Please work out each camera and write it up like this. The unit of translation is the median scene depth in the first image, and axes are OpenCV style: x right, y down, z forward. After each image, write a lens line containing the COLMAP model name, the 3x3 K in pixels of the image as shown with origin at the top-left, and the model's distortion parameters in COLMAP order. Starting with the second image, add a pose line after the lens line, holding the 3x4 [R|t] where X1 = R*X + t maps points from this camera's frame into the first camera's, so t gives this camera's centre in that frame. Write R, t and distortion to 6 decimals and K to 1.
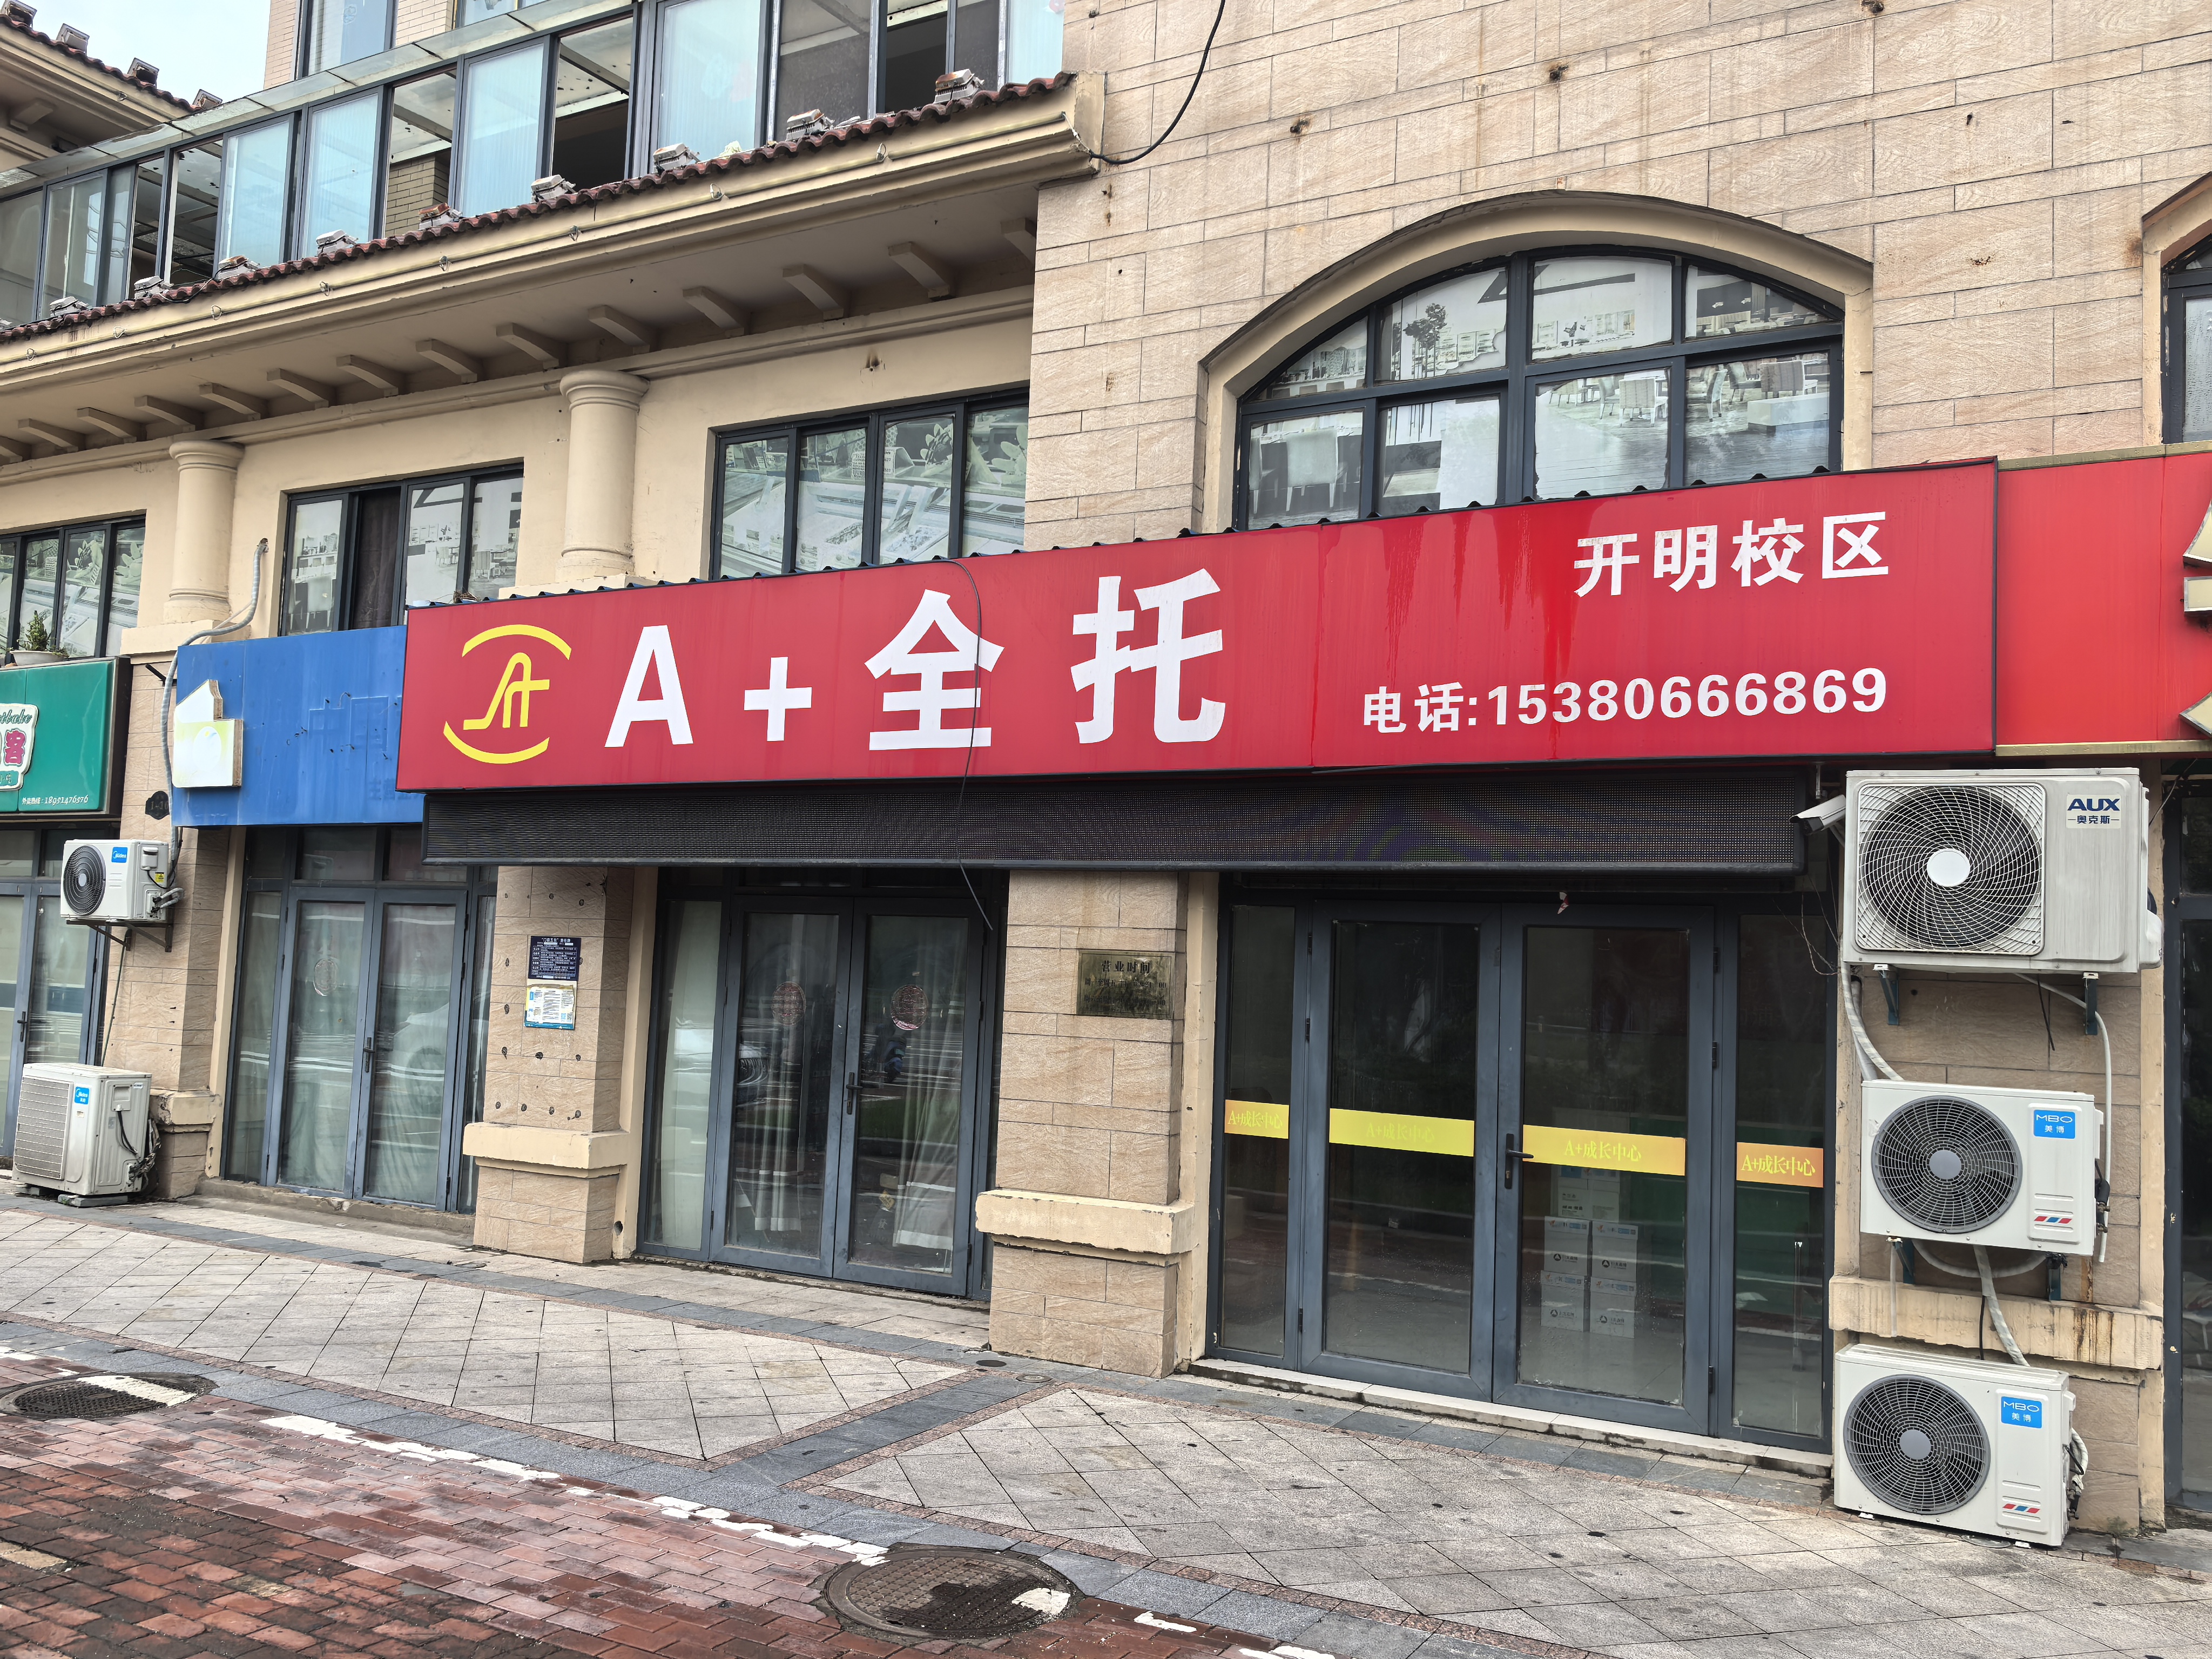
lens RADIAL K [[1857.3, 0, 1104.8], [0, 1857.3, 839.1], [0, 0, 1]] dist [0.002849, 0.000714]
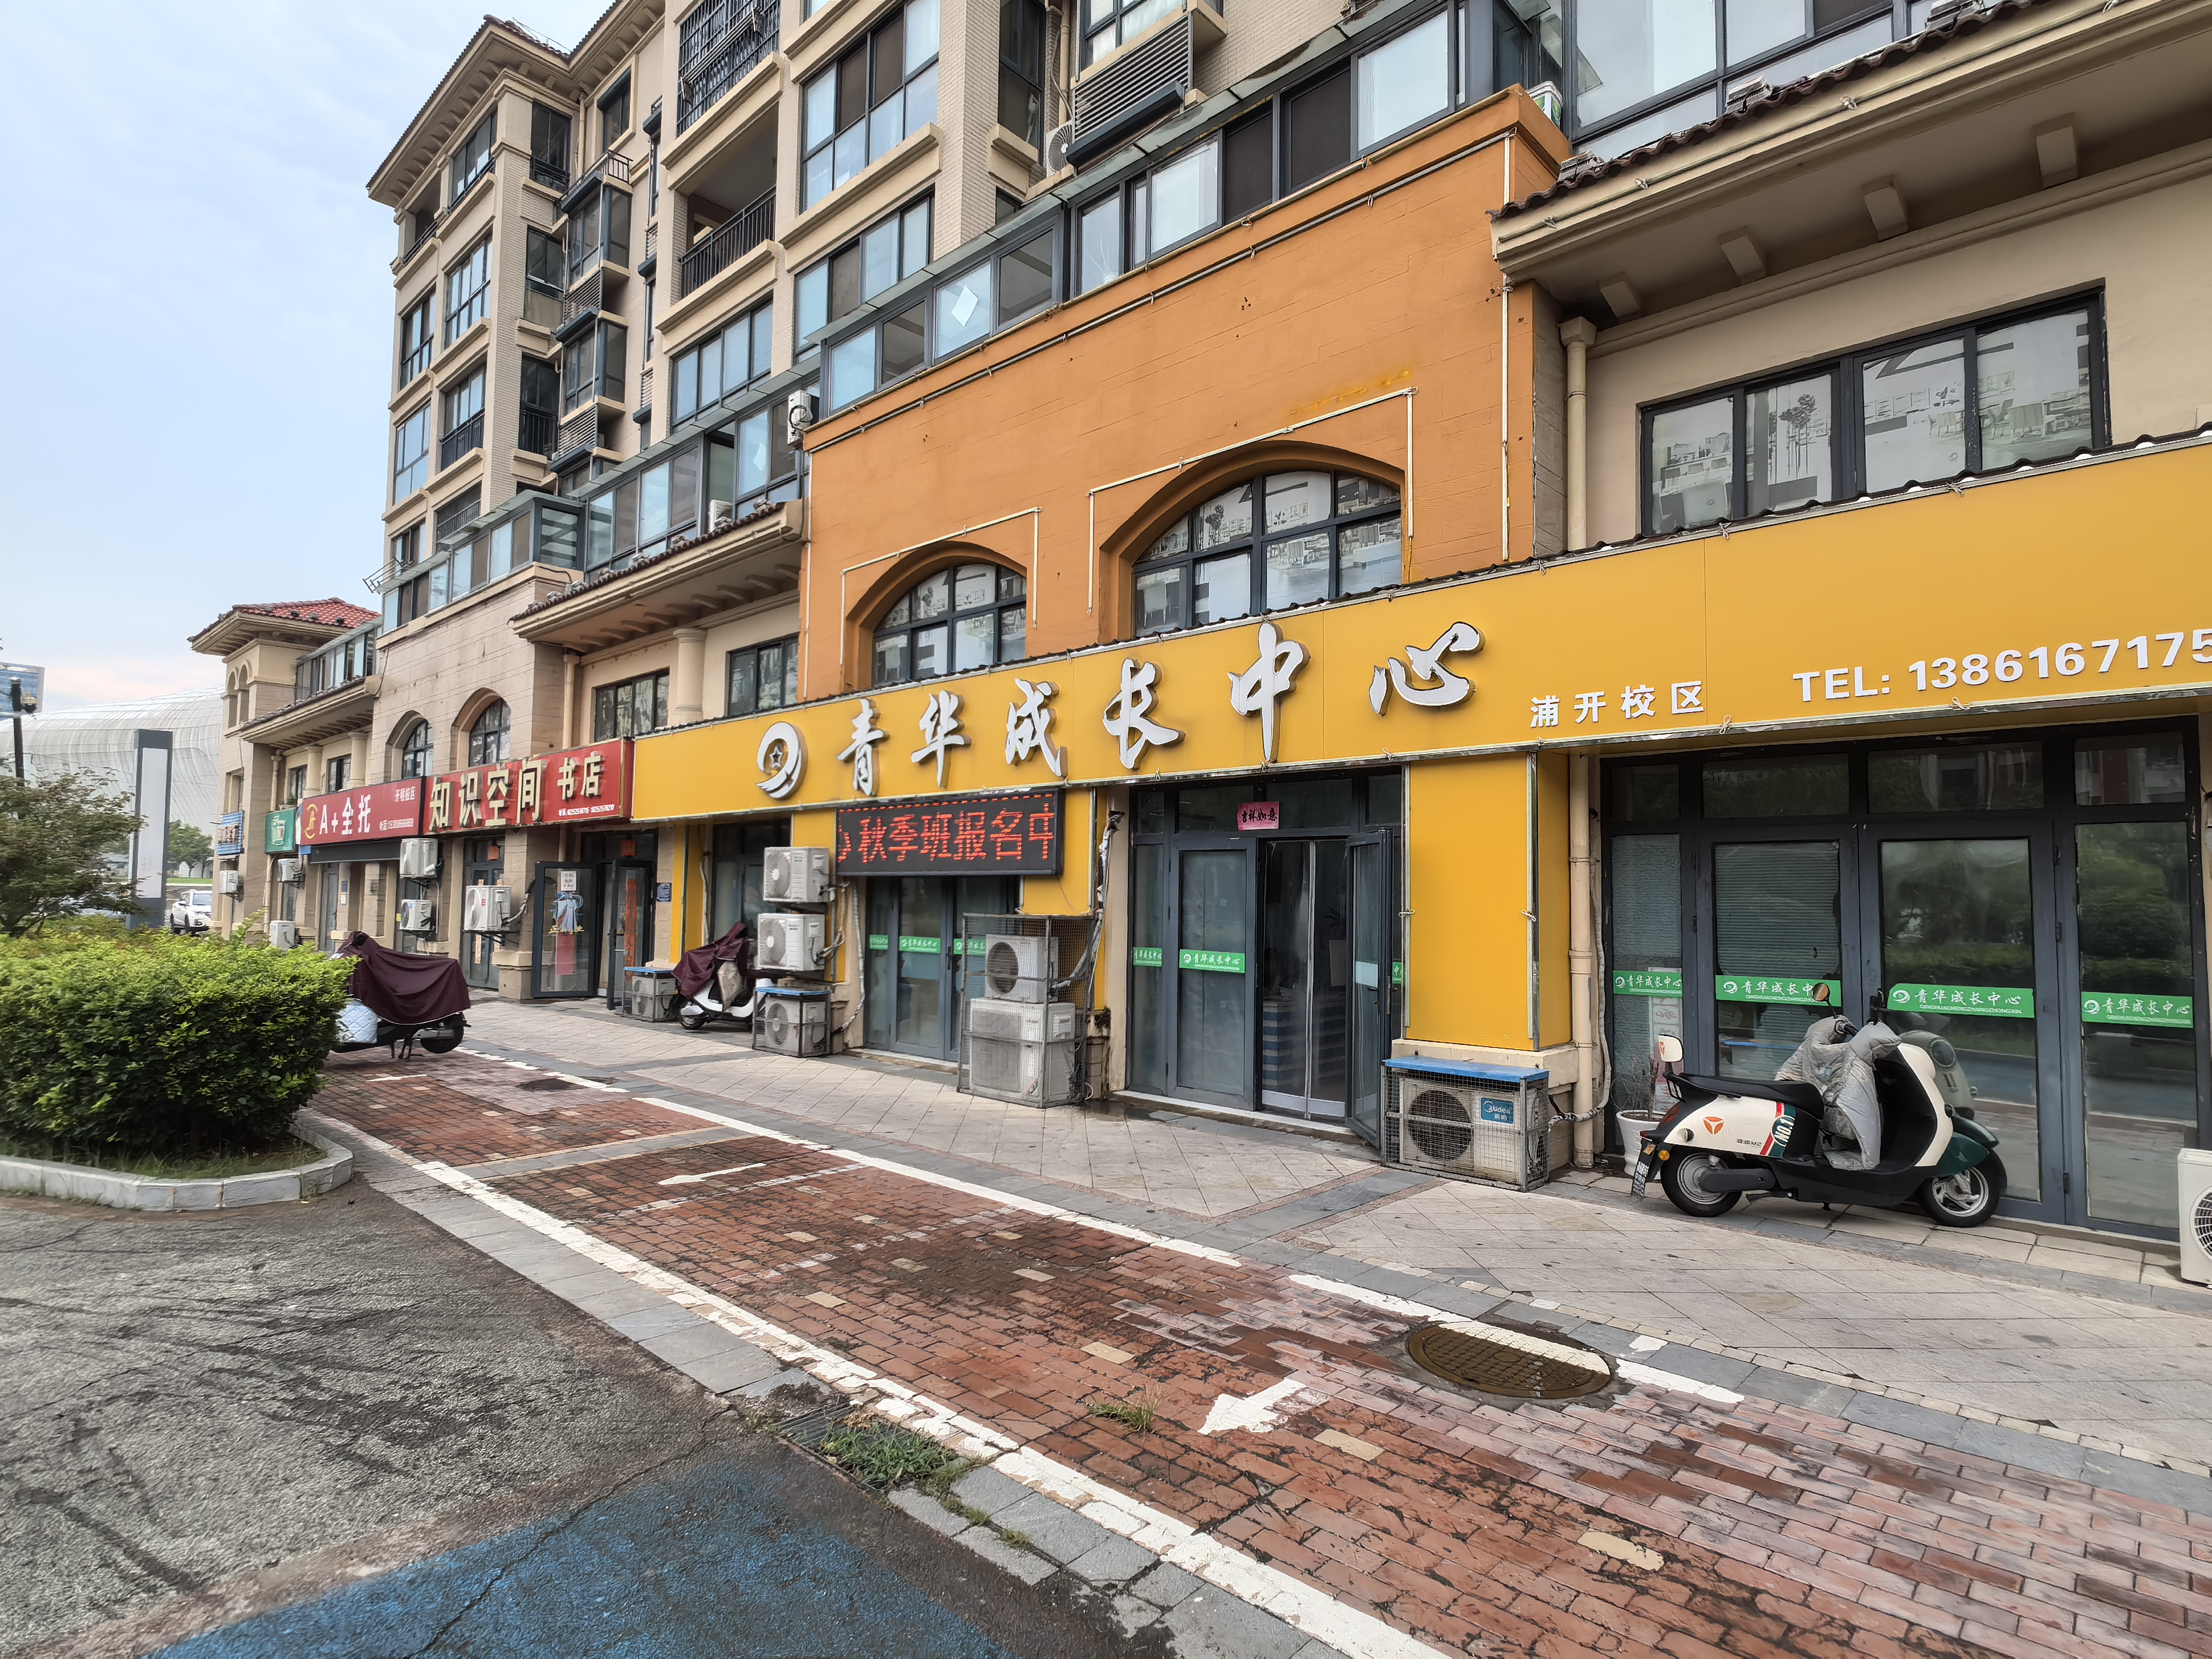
lens RADIAL K [[1242.4, 0, 1103.5], [0, 1242.4, 828.6], [0, 0, 1]] dist [-0.005815, 0.006889]
pose [[0.964977, -0.056537, -0.256169, 0.385992], [0.062717, 0.997903, 0.016013, 0.000449], [0.254727, -0.031518, 0.966499, -0.223539]]
